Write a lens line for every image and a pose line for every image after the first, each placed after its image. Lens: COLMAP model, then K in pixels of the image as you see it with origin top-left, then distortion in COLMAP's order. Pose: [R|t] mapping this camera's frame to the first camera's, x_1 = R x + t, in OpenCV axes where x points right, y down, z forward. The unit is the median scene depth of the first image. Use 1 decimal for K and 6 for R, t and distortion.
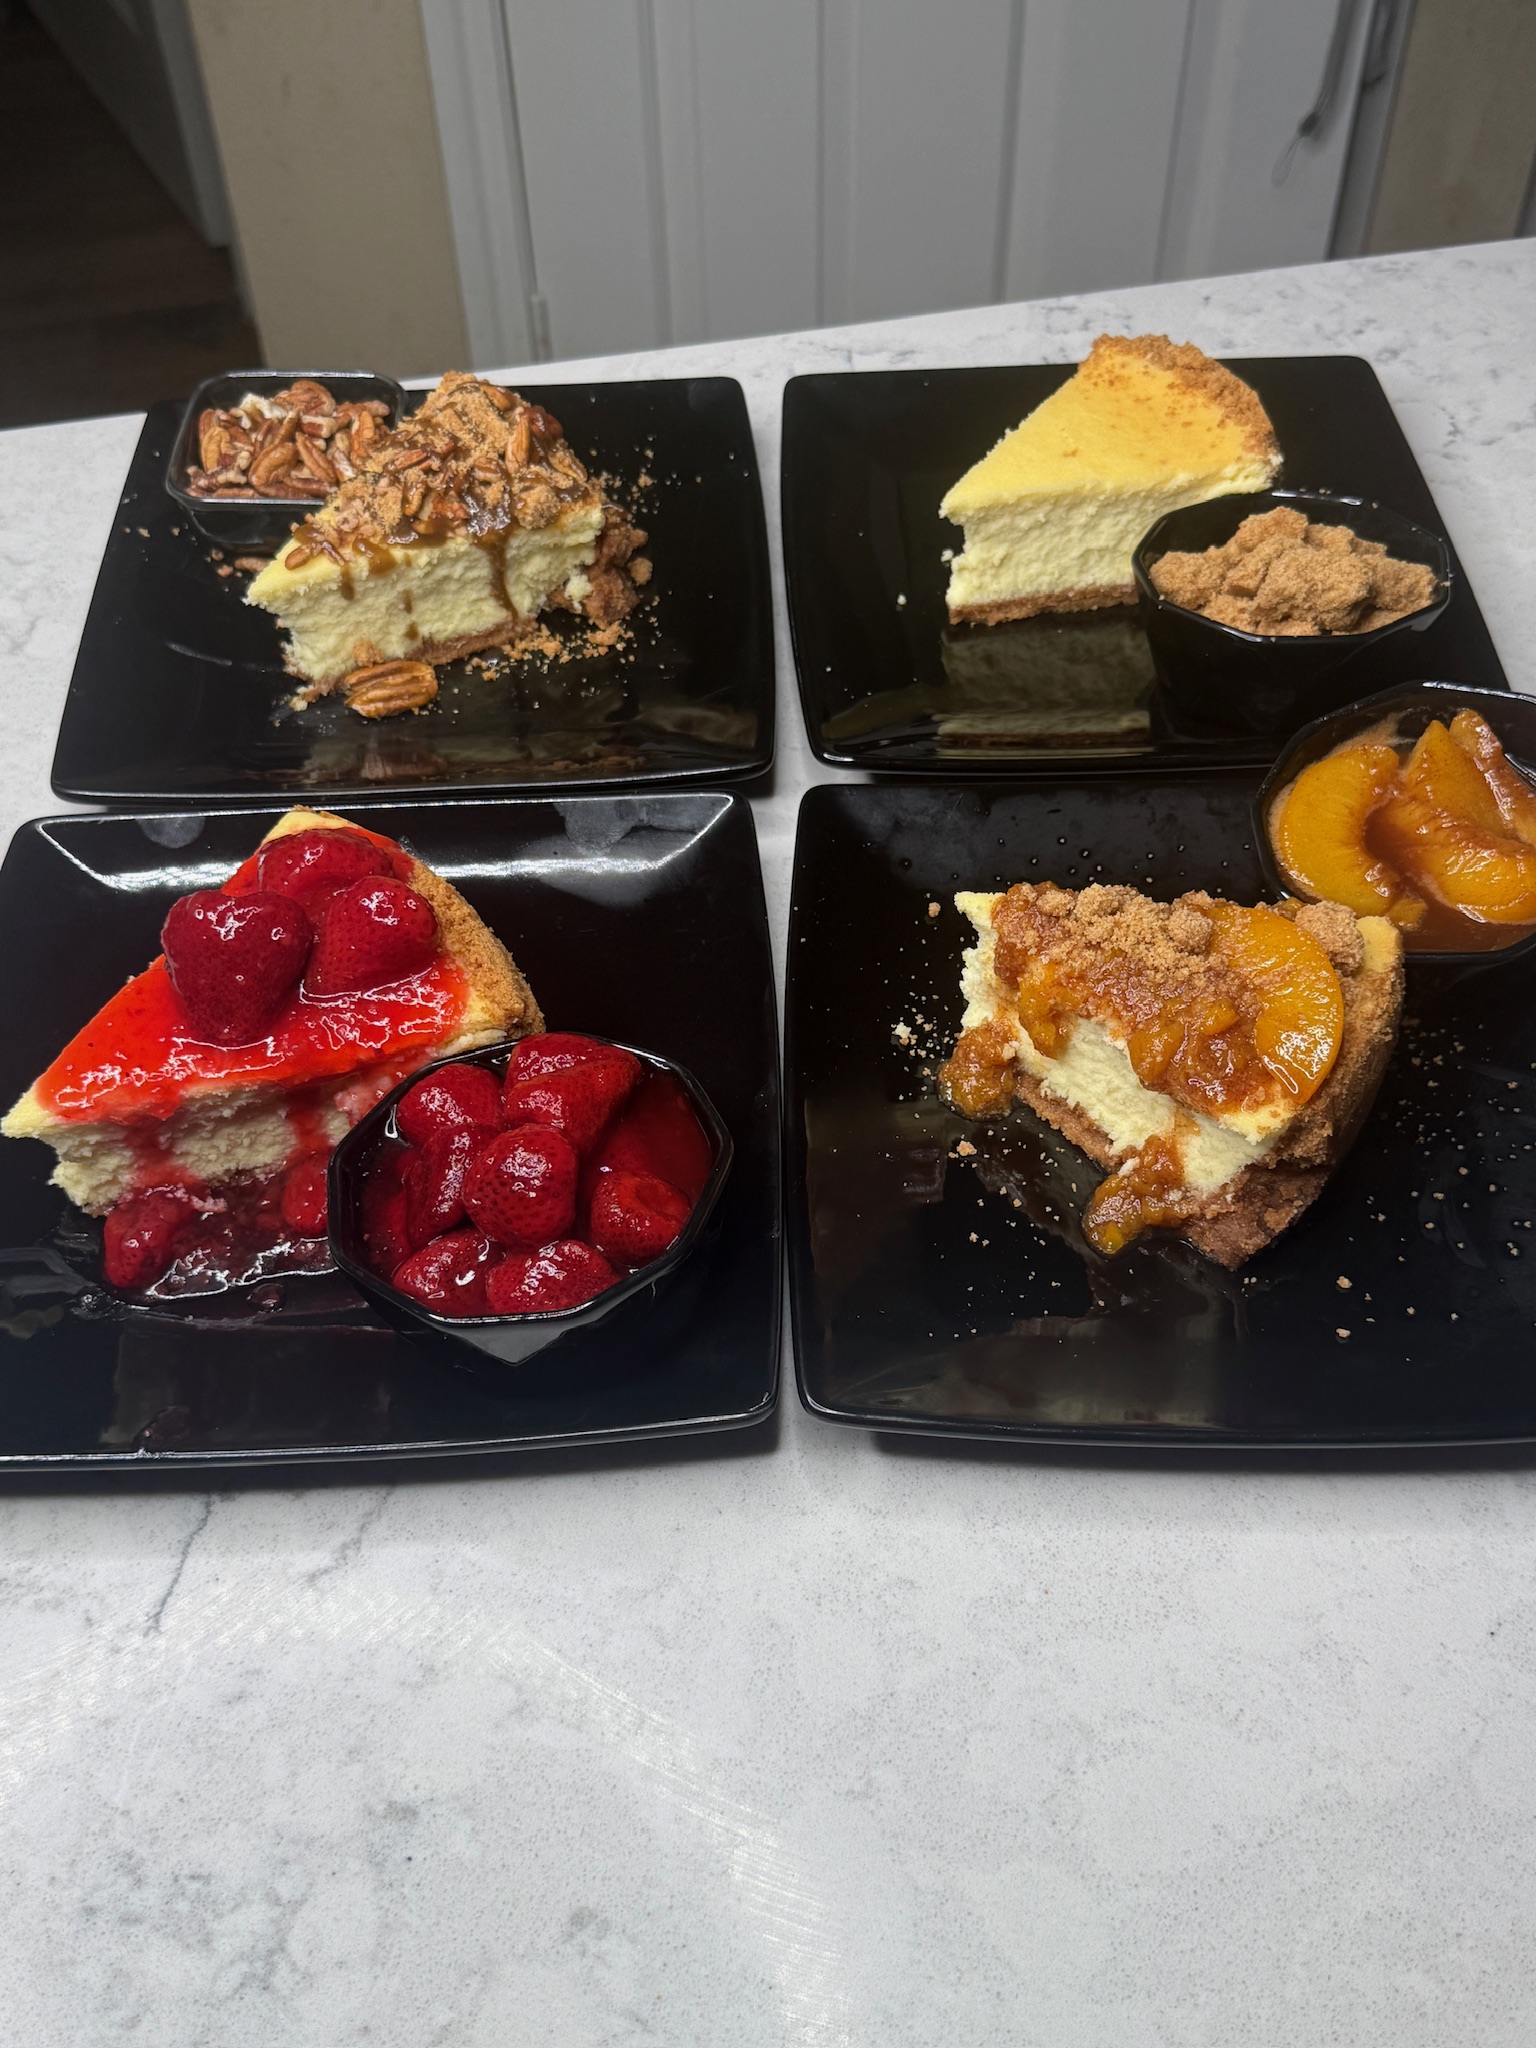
lens RADIAL K [[2113.1, 0, 768.0], [0, 2113.1, 1024.0], [0, 0, 1]] dist [0.075110, 0.003288]
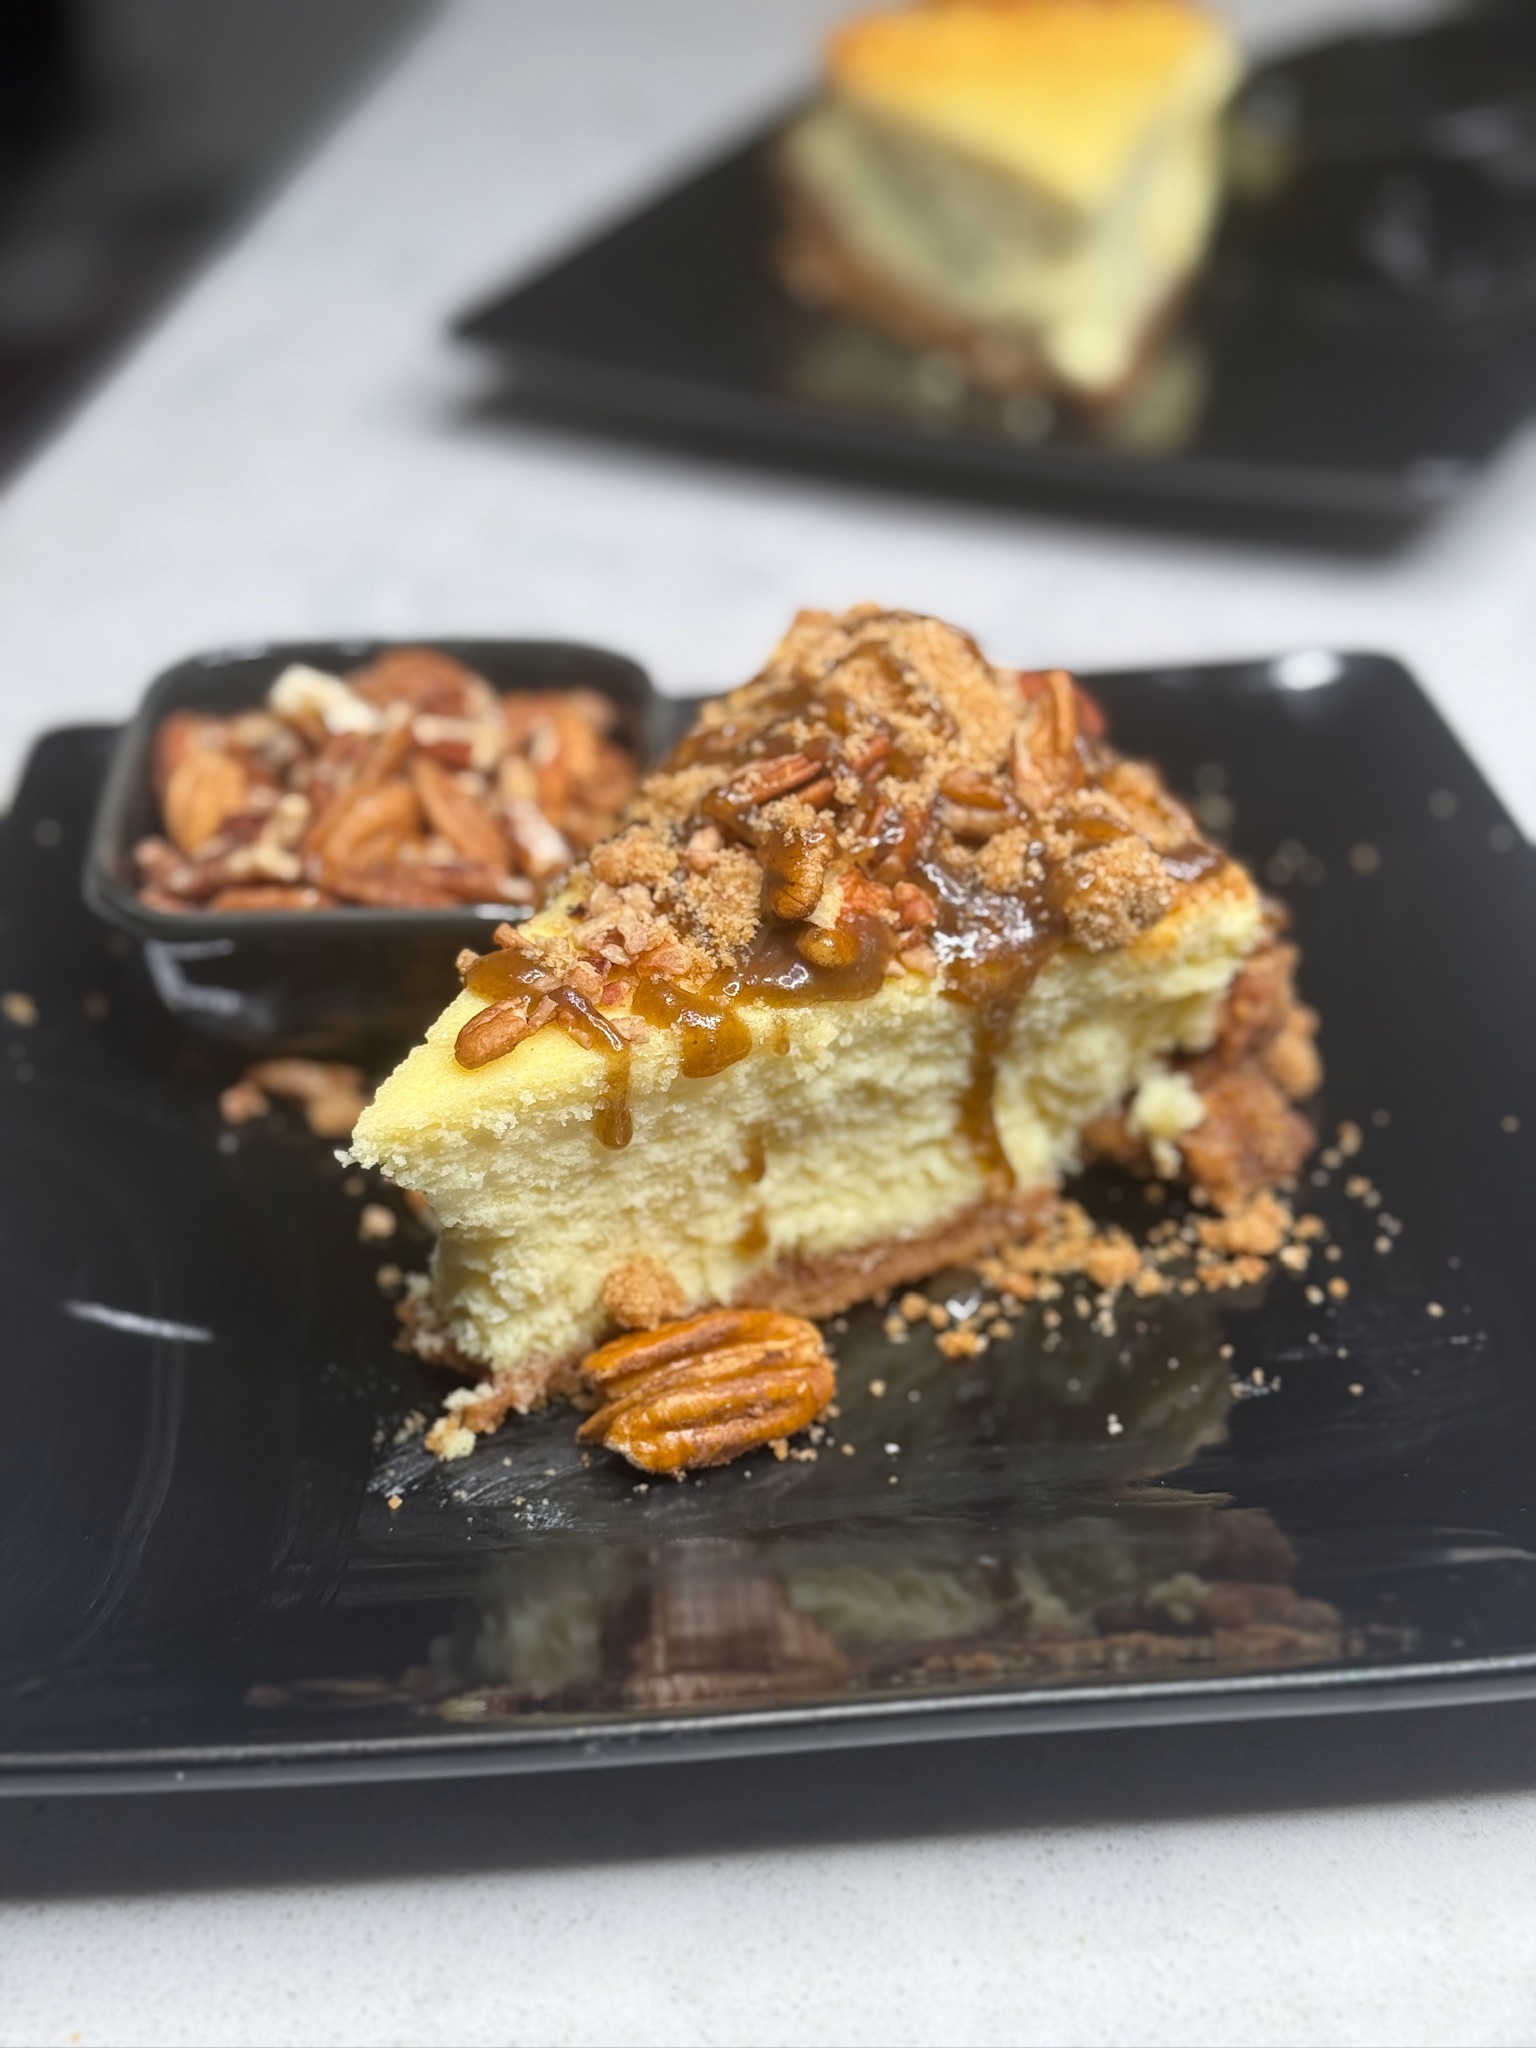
lens RADIAL K [[2893.0, 0, 768.0], [0, 2893.0, 1024.0], [0, 0, 1]] dist [0.186927, 0.014793]
pose [[0.999330, -0.022756, 0.028663, -0.181623], [0.029353, 0.966136, -0.256359, -0.091680], [-0.021858, 0.257029, 0.966157, 0.510034]]
